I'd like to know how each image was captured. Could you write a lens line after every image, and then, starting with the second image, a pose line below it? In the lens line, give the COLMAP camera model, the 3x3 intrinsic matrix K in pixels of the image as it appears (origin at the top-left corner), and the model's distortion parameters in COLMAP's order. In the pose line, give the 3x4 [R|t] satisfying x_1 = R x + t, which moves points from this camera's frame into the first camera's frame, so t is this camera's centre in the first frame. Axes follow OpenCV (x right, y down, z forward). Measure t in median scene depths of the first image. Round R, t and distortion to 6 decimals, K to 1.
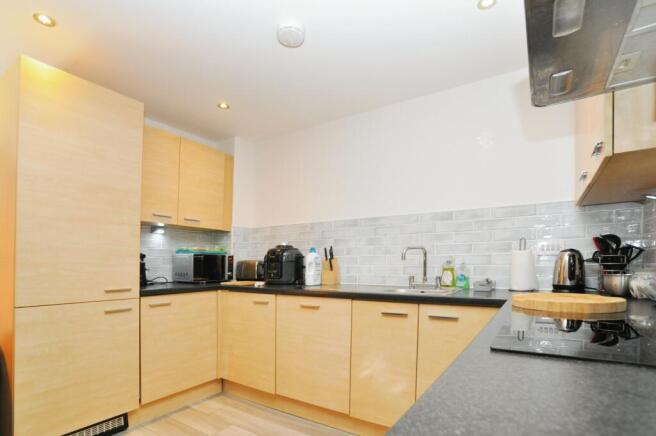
lens RADIAL K [[334.3, 0, 327.0], [0, 334.3, 258.0], [0, 0, 1]] dist [-0.001870, -0.000062]
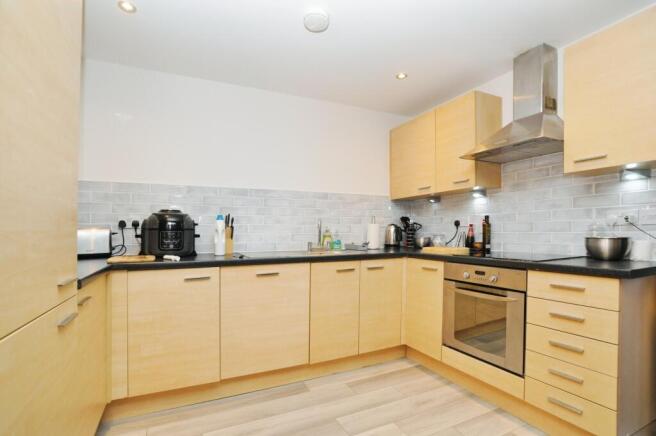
lens RADIAL K [[308.5, 0, 326.8], [0, 308.5, 235.7], [0, 0, 1]] dist [-0.037442, 0.000030]
pose [[0.525450, -0.005936, 0.850804, -0.689536], [-0.005132, 0.999935, 0.010146, 0.019411], [-0.850809, -0.009697, 0.525386, 0.350525]]
